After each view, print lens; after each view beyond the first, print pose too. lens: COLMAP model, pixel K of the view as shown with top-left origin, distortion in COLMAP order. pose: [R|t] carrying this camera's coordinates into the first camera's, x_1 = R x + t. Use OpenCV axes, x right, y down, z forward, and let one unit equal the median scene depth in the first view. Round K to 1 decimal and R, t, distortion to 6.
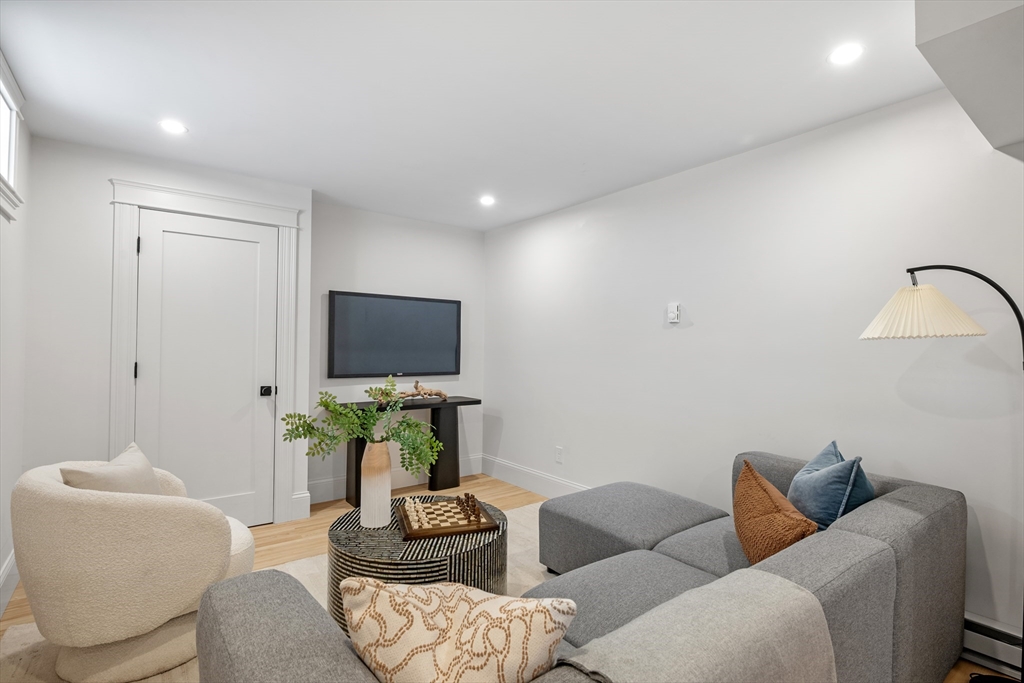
lens RADIAL K [[491.3, 0, 513.3], [0, 491.3, 342.5], [0, 0, 1]] dist [0.001390, -0.000105]
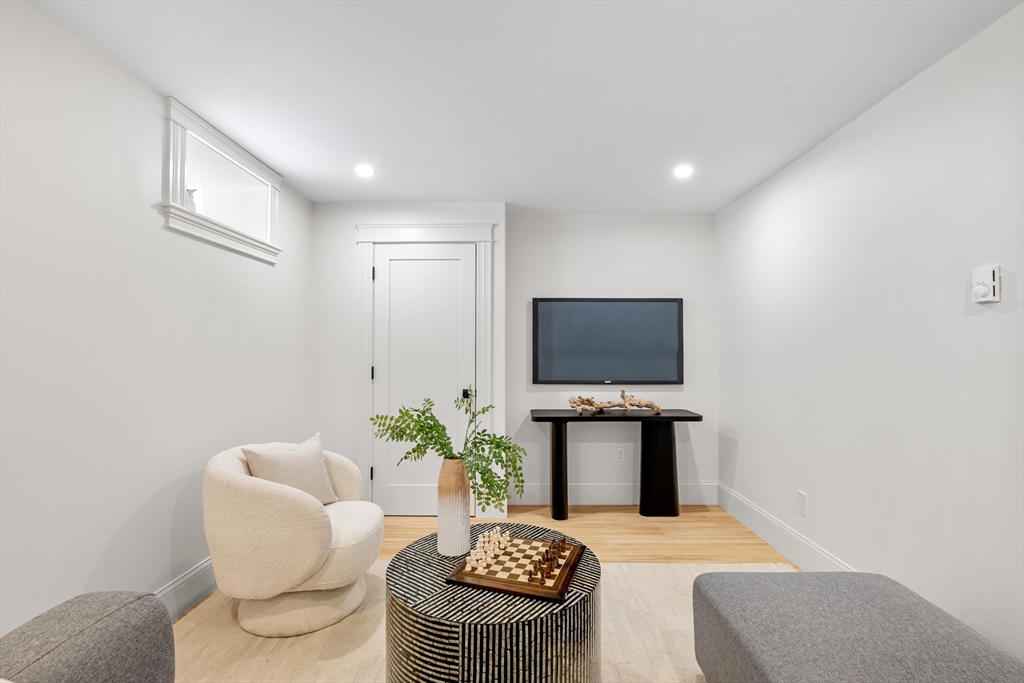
lens RADIAL K [[457.3, 0, 513.3], [0, 457.3, 343.2], [0, 0, 1]] dist [0.002324, -0.000125]
pose [[0.788404, -0.021821, -0.614771, 0.177730], [0.013138, 0.999740, -0.018636, 0.005202], [0.615017, 0.006616, 0.788486, 0.223997]]
